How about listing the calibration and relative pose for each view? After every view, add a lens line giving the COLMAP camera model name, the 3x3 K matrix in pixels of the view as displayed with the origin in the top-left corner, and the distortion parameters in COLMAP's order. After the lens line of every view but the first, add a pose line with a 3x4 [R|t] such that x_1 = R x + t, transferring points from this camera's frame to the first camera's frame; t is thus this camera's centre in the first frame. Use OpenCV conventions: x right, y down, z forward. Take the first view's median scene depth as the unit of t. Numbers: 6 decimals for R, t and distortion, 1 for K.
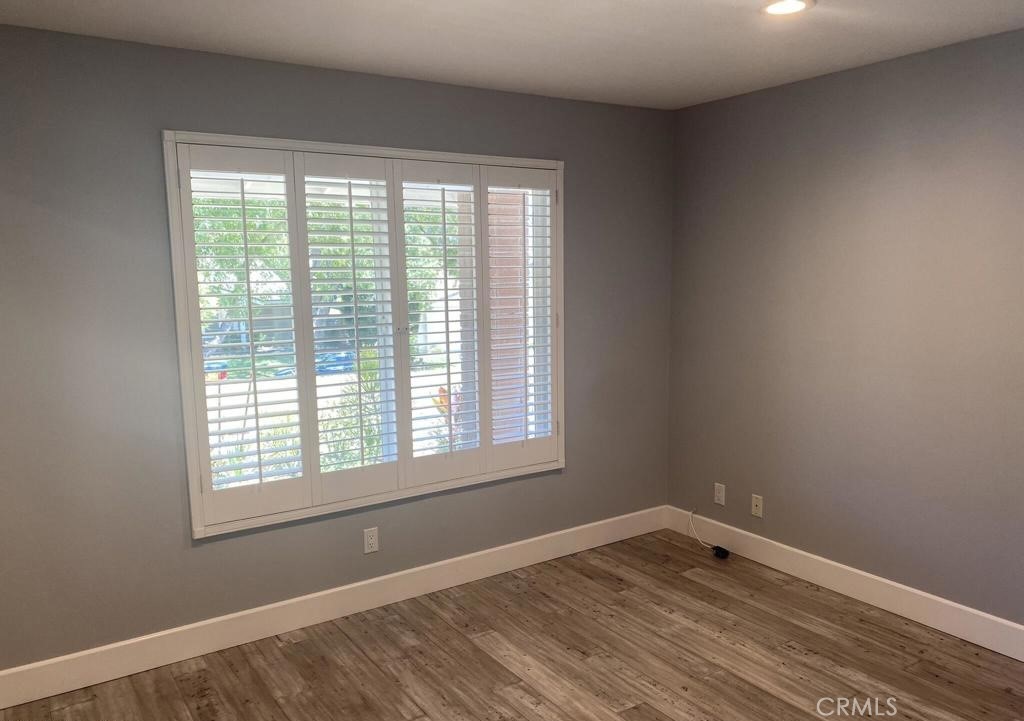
lens RADIAL K [[779.8, 0, 512.0], [0, 779.8, 360.5], [0, 0, 1]] dist [0.012228, -0.000895]
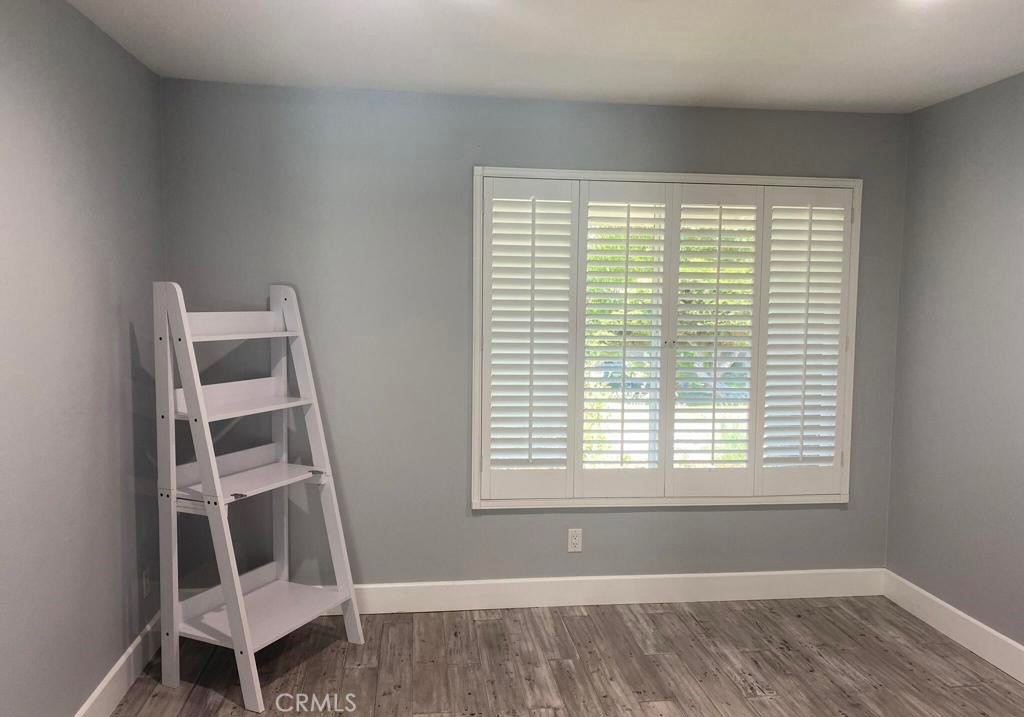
lens RADIAL K [[700.5, 0, 511.7], [0, 700.5, 340.7], [0, 0, 1]] dist [0.007555, 0.000223]
pose [[0.885956, 0.066308, -0.459005, 0.114229], [-0.084245, 0.996270, -0.018686, -0.010002], [0.456054, 0.055224, 0.888237, 0.074011]]
